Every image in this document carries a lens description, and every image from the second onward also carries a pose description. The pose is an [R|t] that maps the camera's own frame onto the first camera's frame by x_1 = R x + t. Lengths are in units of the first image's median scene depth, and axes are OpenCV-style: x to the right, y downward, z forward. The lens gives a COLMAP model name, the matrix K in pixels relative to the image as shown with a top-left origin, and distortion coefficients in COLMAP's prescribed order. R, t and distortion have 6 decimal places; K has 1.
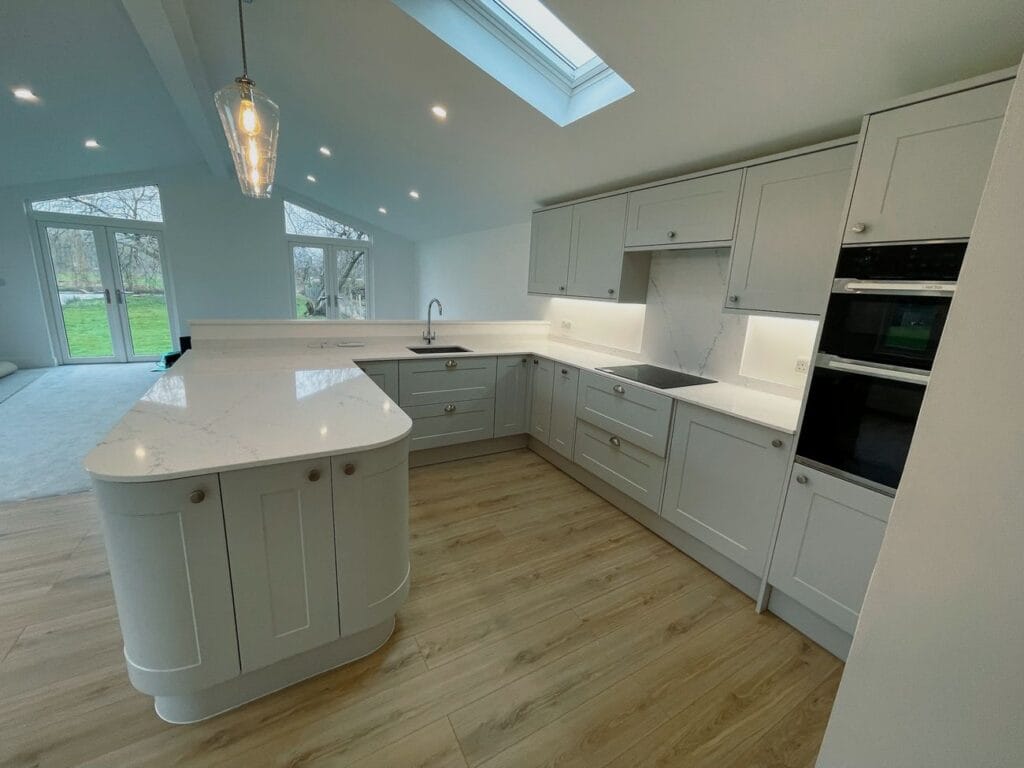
lens RADIAL K [[416.8, 0, 512.0], [0, 416.8, 384.0], [0, 0, 1]] dist [-0.000583, -0.000037]
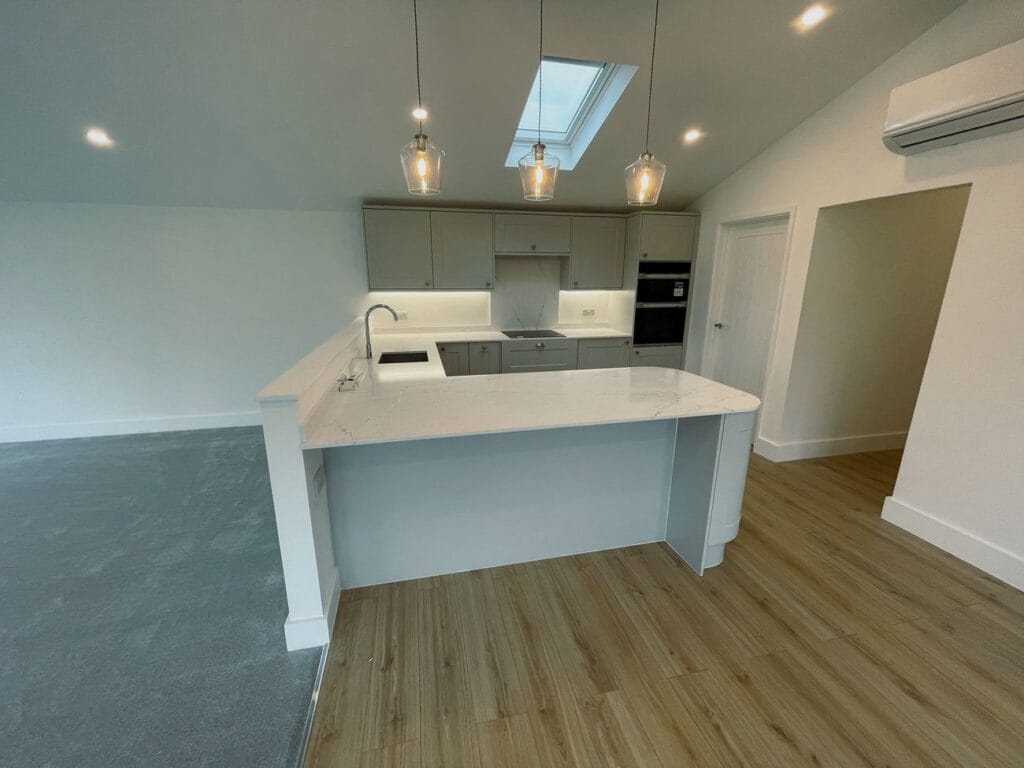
lens RADIAL K [[416.8, 0, 512.0], [0, 416.8, 384.0], [0, 0, 1]] dist [-0.000583, -0.000037]
pose [[0.282842, -0.291196, 0.913896, -1.874098], [0.235014, 0.944798, 0.228308, -0.346094], [-0.929929, 0.150203, 0.335664, 0.873271]]
